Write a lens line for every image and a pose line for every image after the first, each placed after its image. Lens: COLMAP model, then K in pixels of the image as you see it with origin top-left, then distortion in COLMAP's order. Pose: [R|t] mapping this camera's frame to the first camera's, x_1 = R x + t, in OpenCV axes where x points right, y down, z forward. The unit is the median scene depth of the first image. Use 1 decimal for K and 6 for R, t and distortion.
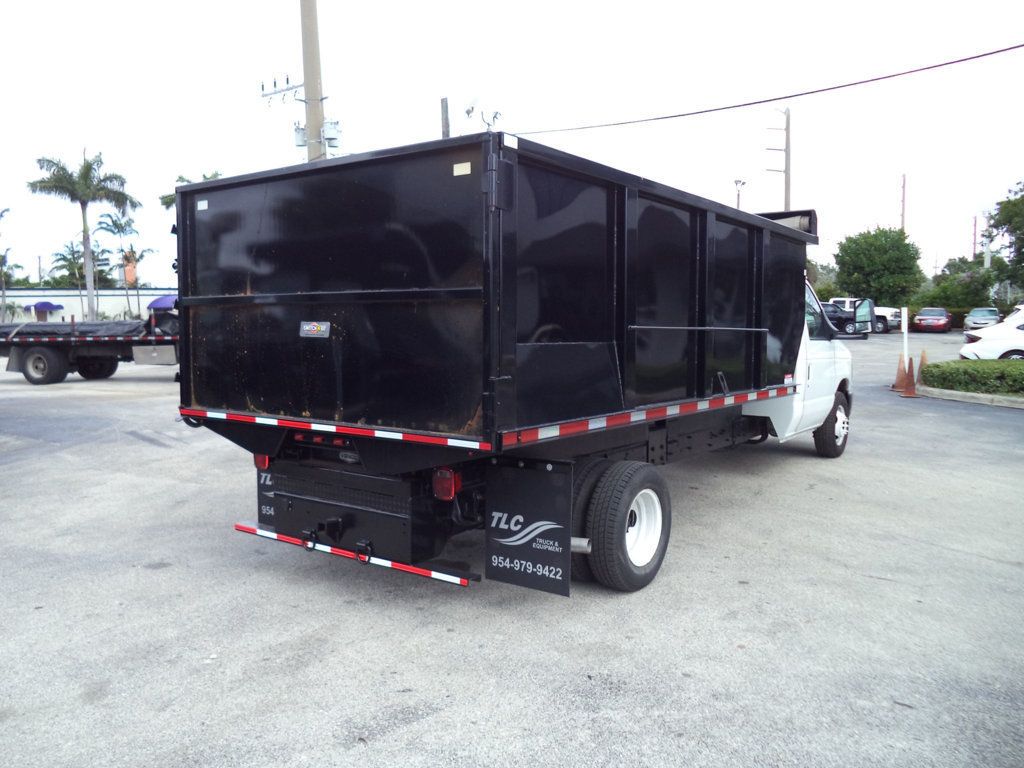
lens RADIAL K [[843.7, 0, 517.2], [0, 843.7, 377.2], [0, 0, 1]] dist [-0.016595, -0.022295]
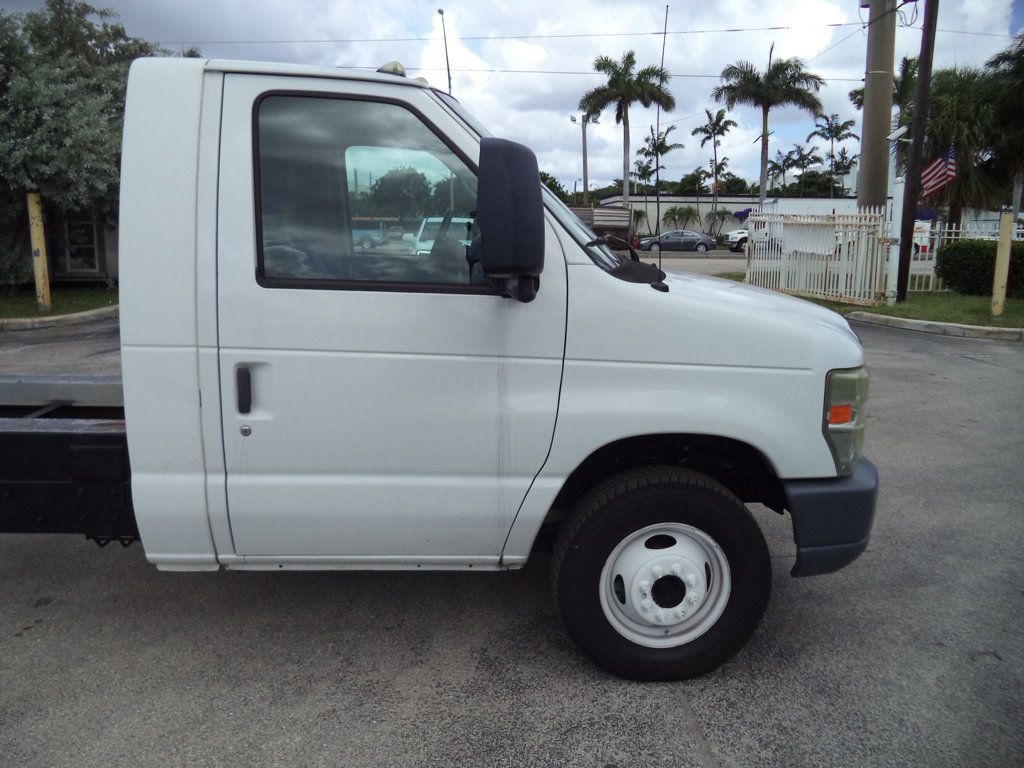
lens RADIAL K [[843.7, 0, 525.5], [0, 843.7, 382.1], [0, 0, 1]] dist [-0.016595, -0.022295]
pose [[0.640123, 0.159686, -0.751494, 1.203542], [-0.076612, 0.986553, 0.144376, -0.116418], [0.764443, -0.034845, 0.643749, 1.596649]]
